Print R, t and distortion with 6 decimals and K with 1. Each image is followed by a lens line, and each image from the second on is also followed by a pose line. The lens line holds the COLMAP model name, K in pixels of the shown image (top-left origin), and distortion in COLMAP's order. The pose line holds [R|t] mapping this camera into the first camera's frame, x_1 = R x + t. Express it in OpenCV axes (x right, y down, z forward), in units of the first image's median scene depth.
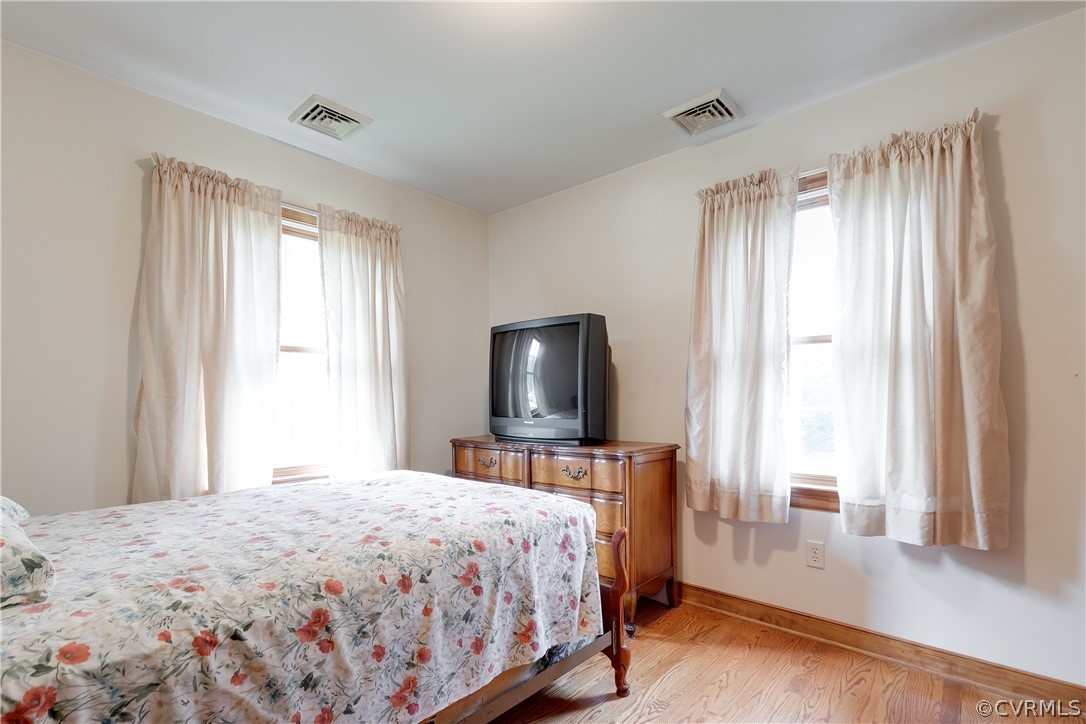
lens RADIAL K [[508.8, 0, 539.1], [0, 508.8, 394.3], [0, 0, 1]] dist [0.007241, 0.000655]
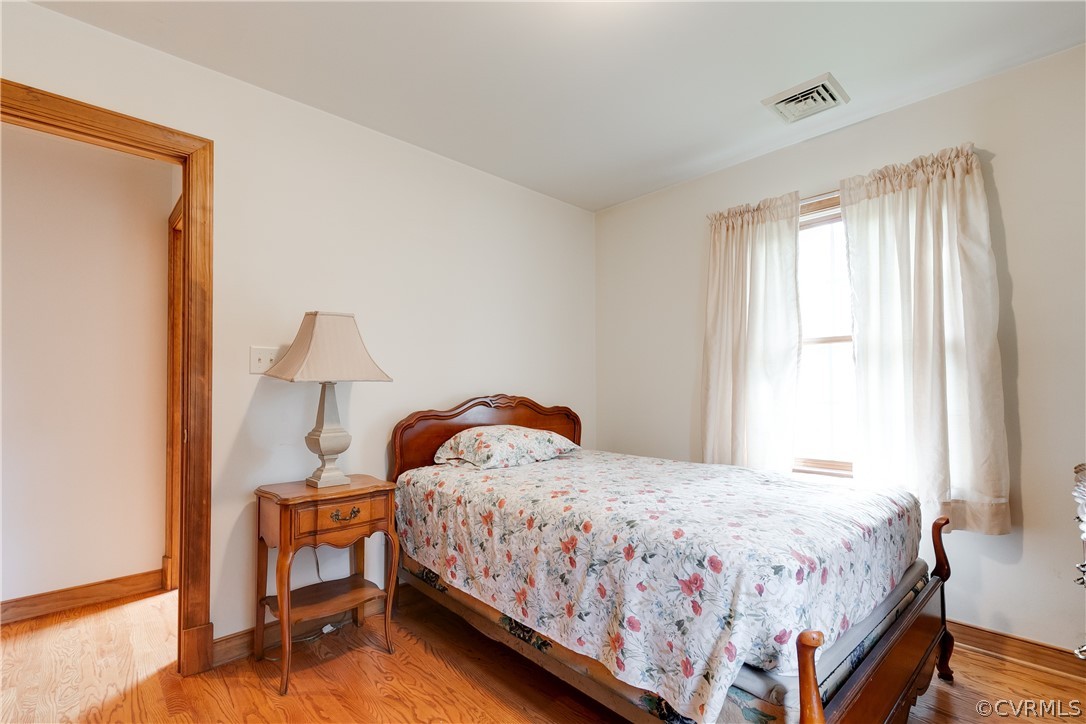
lens RADIAL K [[489.0, 0, 537.8], [0, 489.0, 379.9], [0, 0, 1]] dist [0.006470, -0.000318]
pose [[-0.088143, -0.018435, -0.995937, 0.992806], [0.009243, 0.999771, -0.019324, 0.002231], [0.996065, -0.010909, -0.087952, 1.044777]]
